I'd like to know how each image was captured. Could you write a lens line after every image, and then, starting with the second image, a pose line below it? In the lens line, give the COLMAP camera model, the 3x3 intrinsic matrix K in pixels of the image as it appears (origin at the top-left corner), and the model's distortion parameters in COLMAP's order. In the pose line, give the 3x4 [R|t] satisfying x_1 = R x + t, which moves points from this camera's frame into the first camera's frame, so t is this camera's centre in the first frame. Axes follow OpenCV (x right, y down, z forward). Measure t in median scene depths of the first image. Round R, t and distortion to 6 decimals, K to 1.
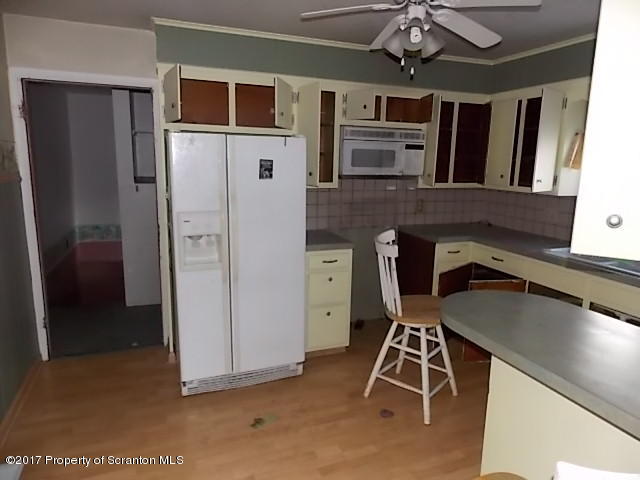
lens RADIAL K [[429.2, 0, 319.5], [0, 429.2, 239.9], [0, 0, 1]] dist [-0.007159, -0.001381]
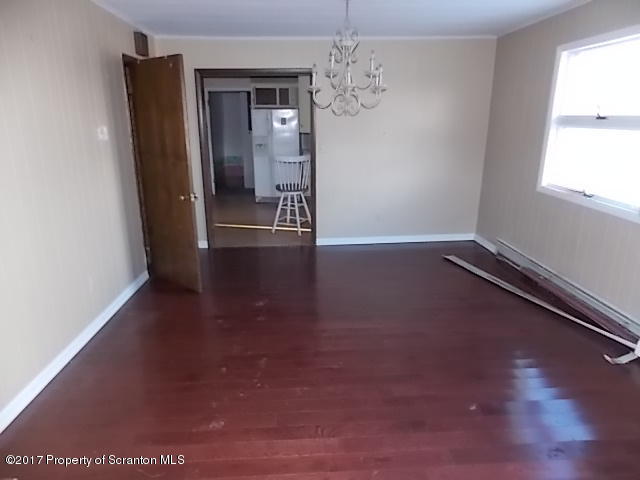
lens RADIAL K [[429.2, 0, 320.9], [0, 429.2, 239.3], [0, 0, 1]] dist [-0.007159, -0.001381]
pose [[0.953515, 0.060132, -0.295284, 0.951117], [-0.033885, 0.995069, 0.093219, 0.325456], [0.299434, -0.078880, 0.950851, -1.610054]]
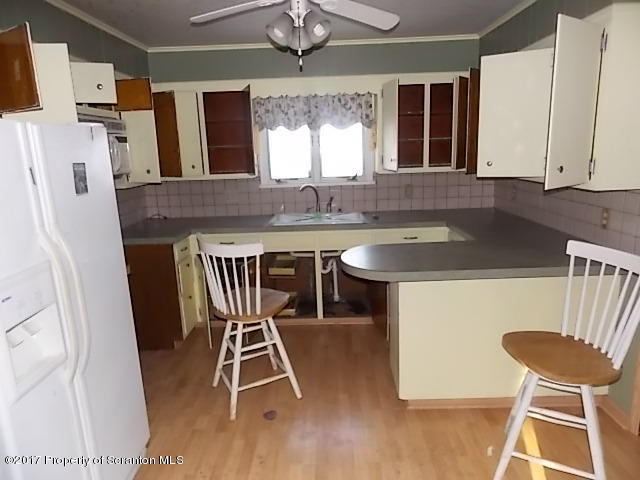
lens RADIAL K [[429.2, 0, 322.7], [0, 429.2, 242.0], [0, 0, 1]] dist [-0.007159, -0.001381]
pose [[0.345545, -0.228072, 0.910265, -0.559730], [0.202720, 0.965253, 0.164896, -0.103317], [-0.916244, 0.127550, 0.379773, 0.441442]]
